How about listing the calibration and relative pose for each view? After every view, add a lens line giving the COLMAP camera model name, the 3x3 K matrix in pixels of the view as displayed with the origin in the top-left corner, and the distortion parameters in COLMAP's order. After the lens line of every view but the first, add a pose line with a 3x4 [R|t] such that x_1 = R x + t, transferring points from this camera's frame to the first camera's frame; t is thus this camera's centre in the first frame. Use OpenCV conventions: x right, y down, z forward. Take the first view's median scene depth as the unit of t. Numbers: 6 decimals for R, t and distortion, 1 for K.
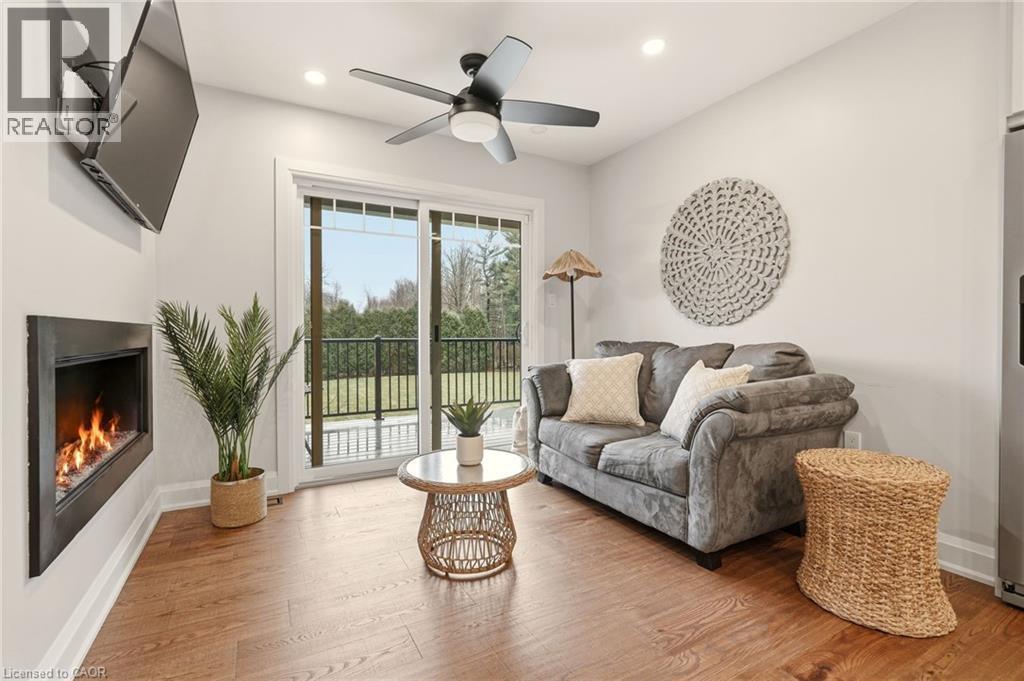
lens RADIAL K [[457.3, 0, 507.4], [0, 457.3, 338.1], [0, 0, 1]] dist [-0.004504, 0.001480]
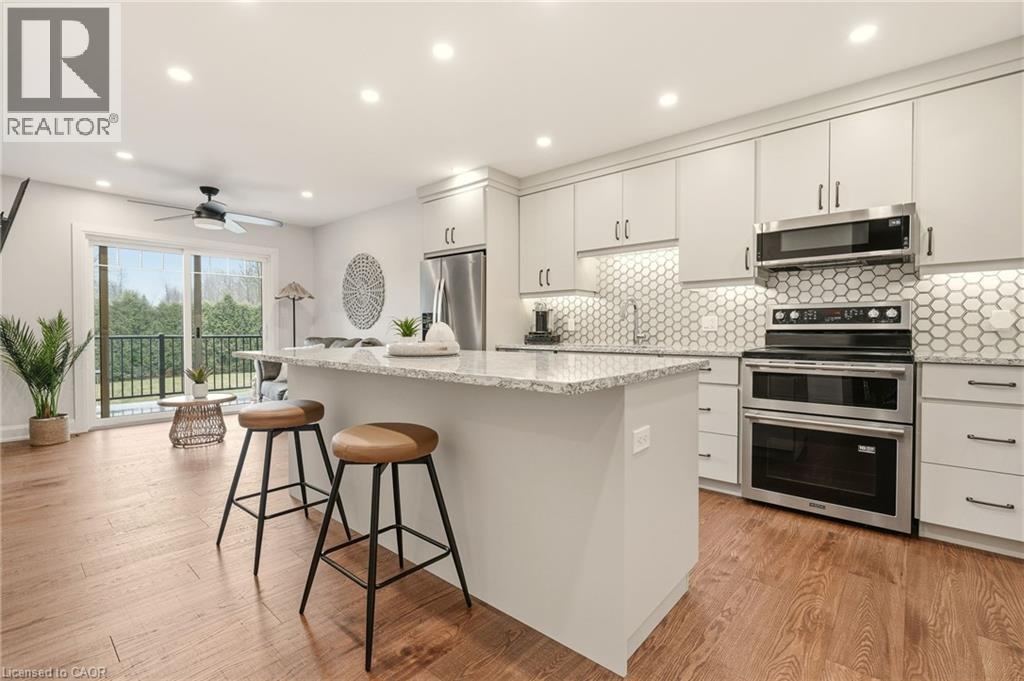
lens RADIAL K [[457.3, 0, 507.4], [0, 457.3, 338.1], [0, 0, 1]] dist [-0.004504, 0.001480]
pose [[0.941470, -0.002318, 0.337090, 0.367709], [-0.000344, 0.999969, 0.007836, -0.004890], [-0.337098, -0.007494, 0.941440, -0.967478]]
